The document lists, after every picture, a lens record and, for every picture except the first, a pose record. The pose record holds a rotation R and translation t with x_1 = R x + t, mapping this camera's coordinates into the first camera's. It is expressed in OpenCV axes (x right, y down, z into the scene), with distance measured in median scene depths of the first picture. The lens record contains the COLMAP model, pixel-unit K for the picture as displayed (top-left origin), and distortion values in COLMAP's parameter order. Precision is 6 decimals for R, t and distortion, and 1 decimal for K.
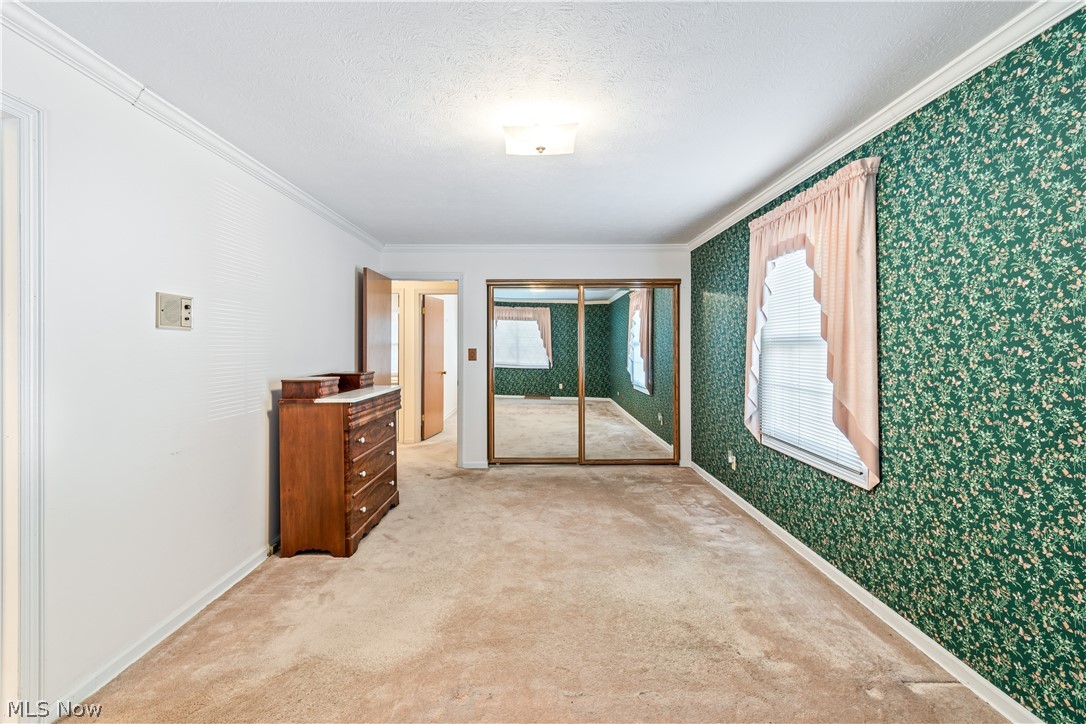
lens RADIAL K [[485.3, 0, 542.1], [0, 485.3, 354.8], [0, 0, 1]] dist [-0.002019, -0.001949]
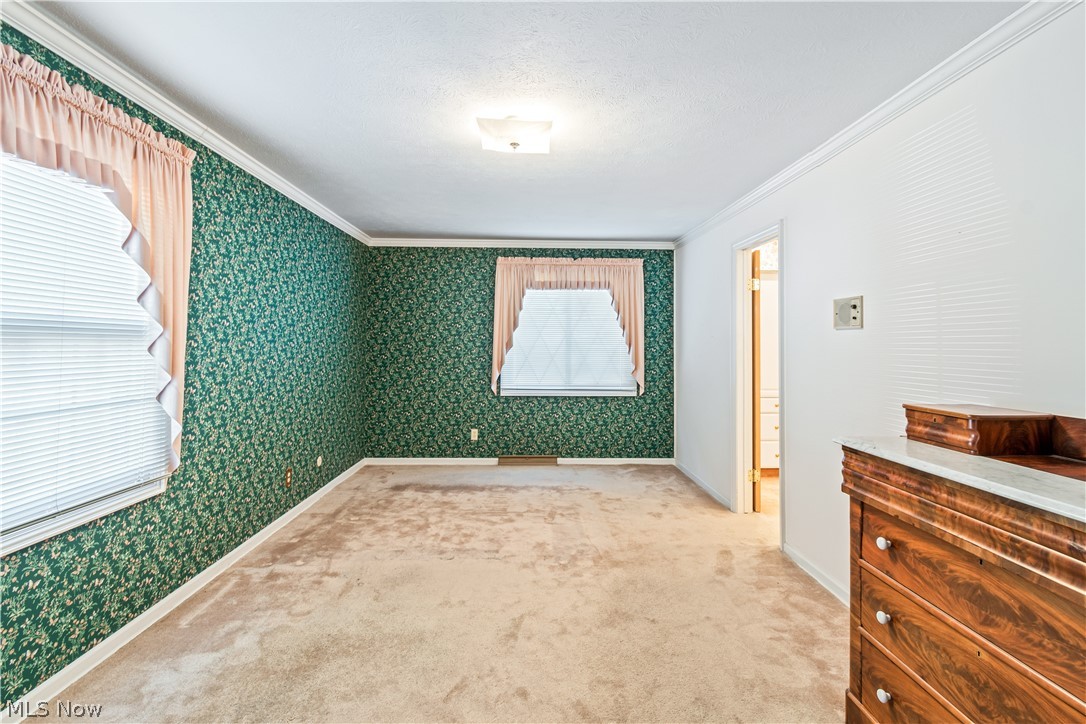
lens RADIAL K [[485.3, 0, 542.3], [0, 485.3, 353.3], [0, 0, 1]] dist [-0.002019, -0.001949]
pose [[-0.999805, -0.007766, -0.018166, -0.050366], [-0.008340, 0.999461, 0.031754, -0.028751], [0.017909, 0.031900, -0.999331, 2.107575]]
